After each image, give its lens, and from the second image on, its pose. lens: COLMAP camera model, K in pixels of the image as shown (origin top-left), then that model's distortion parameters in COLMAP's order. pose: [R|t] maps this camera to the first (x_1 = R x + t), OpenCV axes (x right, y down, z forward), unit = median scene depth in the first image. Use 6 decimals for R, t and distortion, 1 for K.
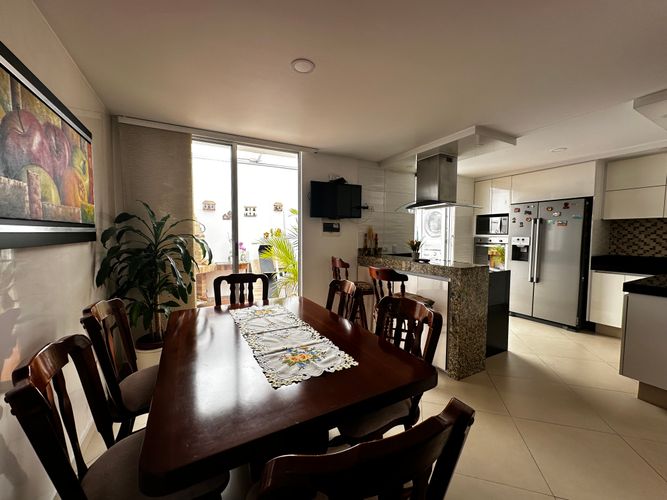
lens RADIAL K [[266.9, 0, 333.5], [0, 266.9, 250.0], [0, 0, 1]] dist [-0.001386, 0.000245]
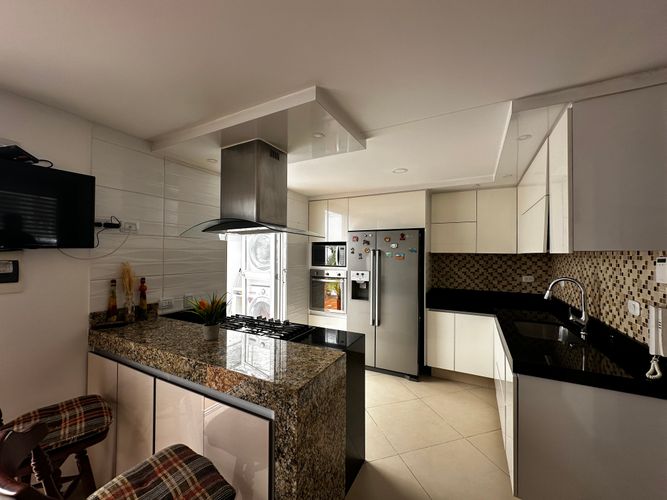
lens RADIAL K [[266.9, 0, 333.5], [0, 266.9, 250.0], [0, 0, 1]] dist [-0.001386, 0.000245]
pose [[0.830319, 0.008198, 0.557228, 0.181864], [0.029010, 0.997900, -0.057908, -0.074725], [-0.556533, 0.064247, 0.828338, 0.381075]]
